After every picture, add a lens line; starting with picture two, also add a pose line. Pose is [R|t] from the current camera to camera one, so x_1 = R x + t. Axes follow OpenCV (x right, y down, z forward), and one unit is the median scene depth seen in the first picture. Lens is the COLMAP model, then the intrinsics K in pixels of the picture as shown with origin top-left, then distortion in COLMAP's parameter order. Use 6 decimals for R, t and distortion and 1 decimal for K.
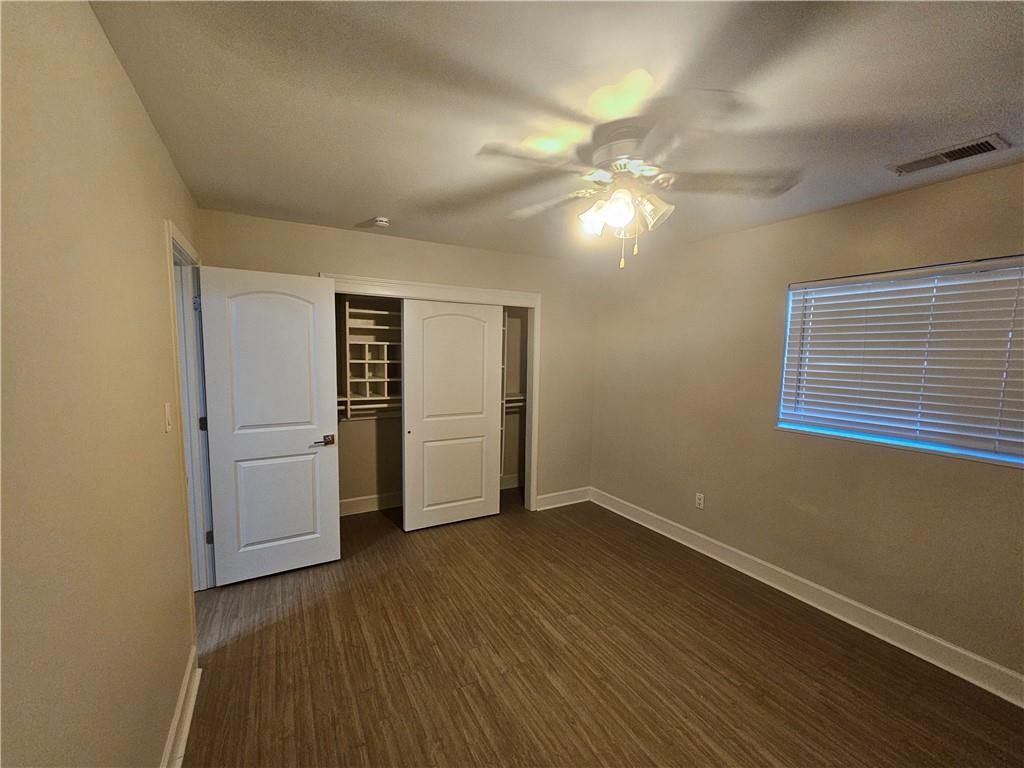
lens RADIAL K [[418.1, 0, 509.9], [0, 418.1, 386.2], [0, 0, 1]] dist [-0.000494, -0.000113]
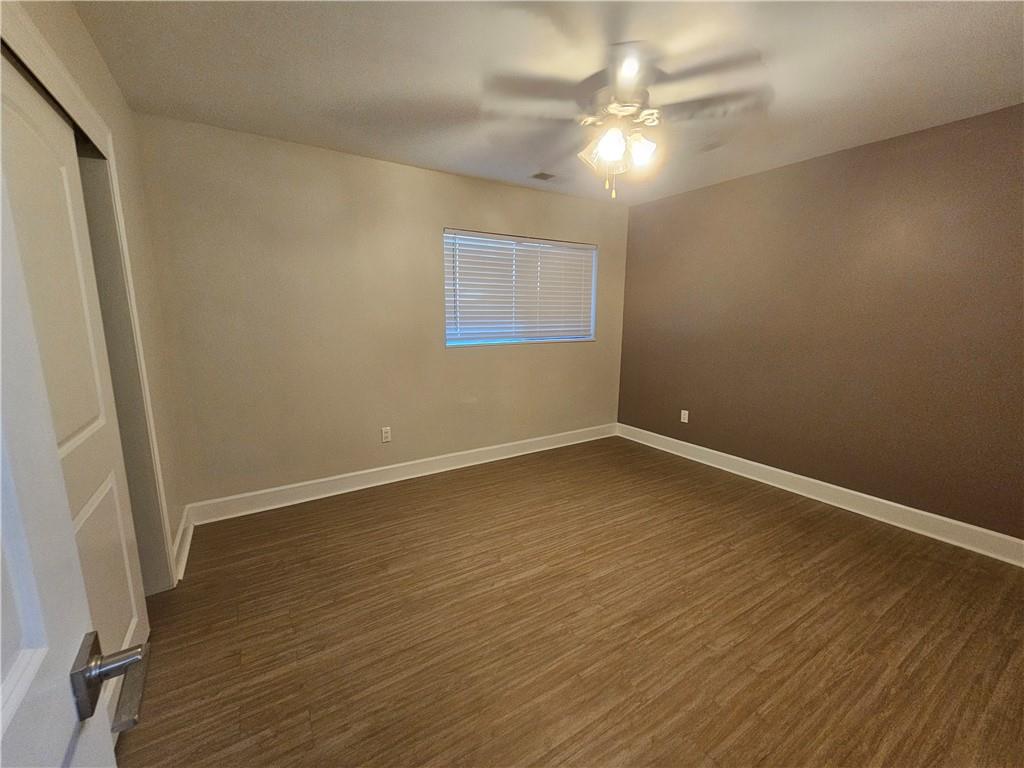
lens RADIAL K [[418.1, 0, 508.3], [0, 418.1, 384.4], [0, 0, 1]] dist [-0.000494, -0.000113]
pose [[-0.048064, -0.183346, 0.981873, -0.773723], [0.079574, 0.979182, 0.186739, -0.009127], [-0.995670, 0.087107, -0.032474, 1.091174]]
